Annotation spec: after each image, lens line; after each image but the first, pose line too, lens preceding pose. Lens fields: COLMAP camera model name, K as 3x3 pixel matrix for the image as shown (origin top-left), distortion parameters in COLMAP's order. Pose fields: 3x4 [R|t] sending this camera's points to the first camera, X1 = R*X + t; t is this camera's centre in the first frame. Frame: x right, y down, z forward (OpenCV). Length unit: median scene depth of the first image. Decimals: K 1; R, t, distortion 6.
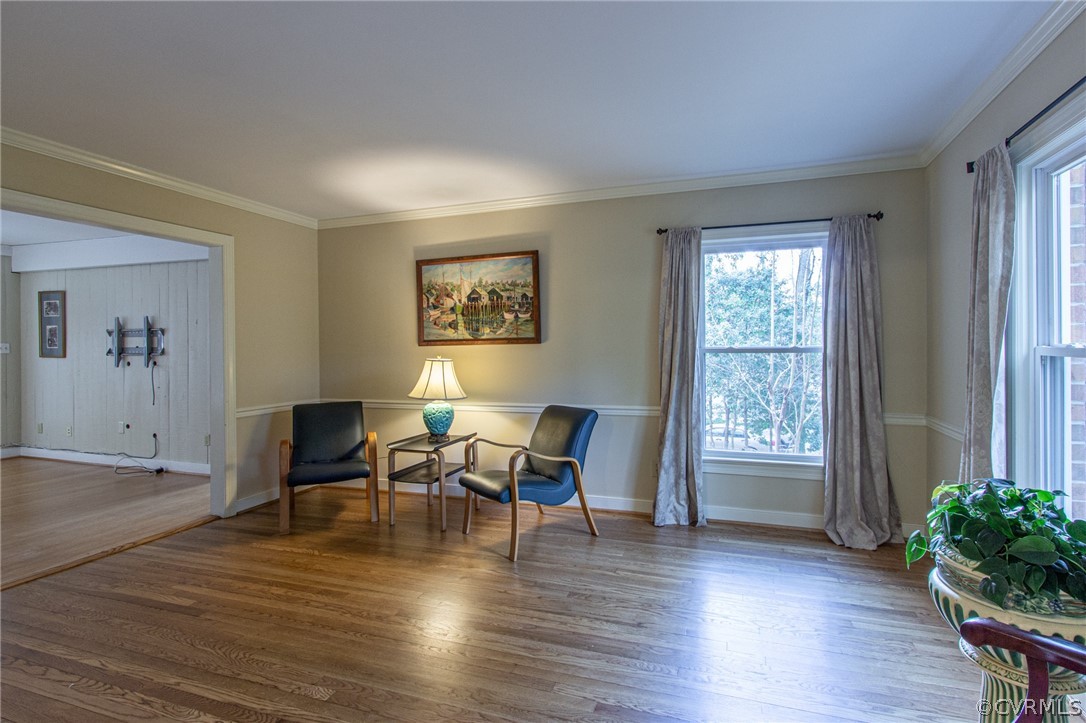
lens RADIAL K [[513.9, 0, 577.9], [0, 513.9, 352.0], [0, 0, 1]] dist [-0.000955, -0.000624]
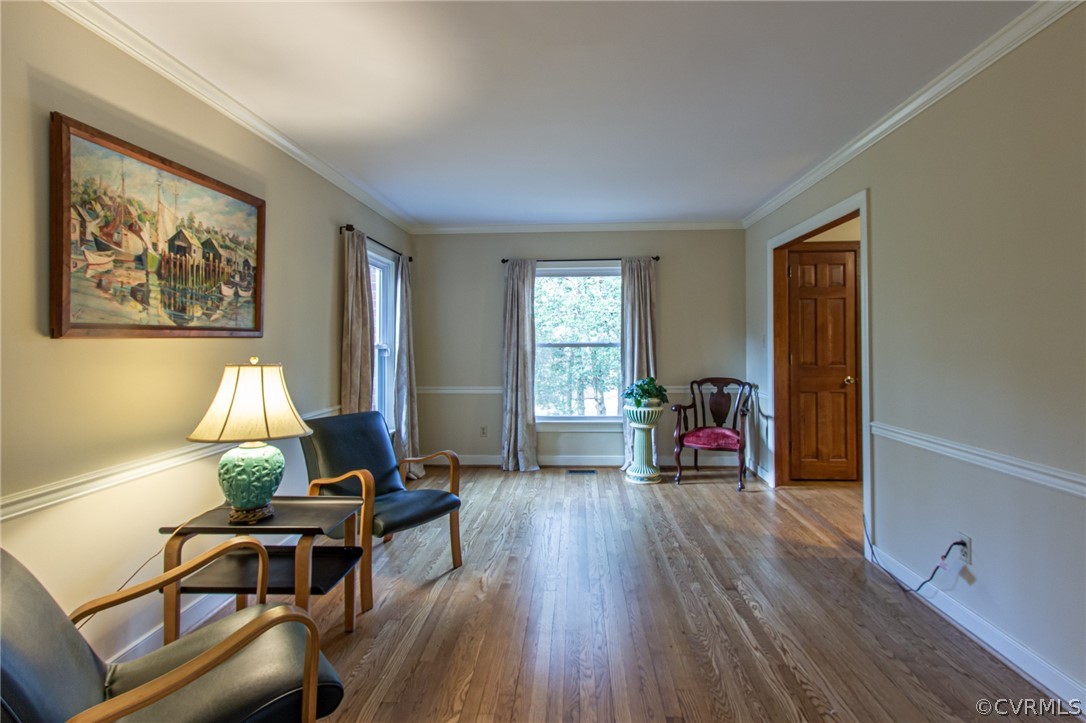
lens RADIAL K [[513.8, 0, 545.5], [0, 513.8, 338.8], [0, 0, 1]] dist [-0.000427, -0.000211]
pose [[-0.234800, 0.014442, 0.971936, -0.790582], [0.010169, 0.999871, -0.012400, -0.002646], [-0.971990, 0.006972, -0.234917, 0.764124]]
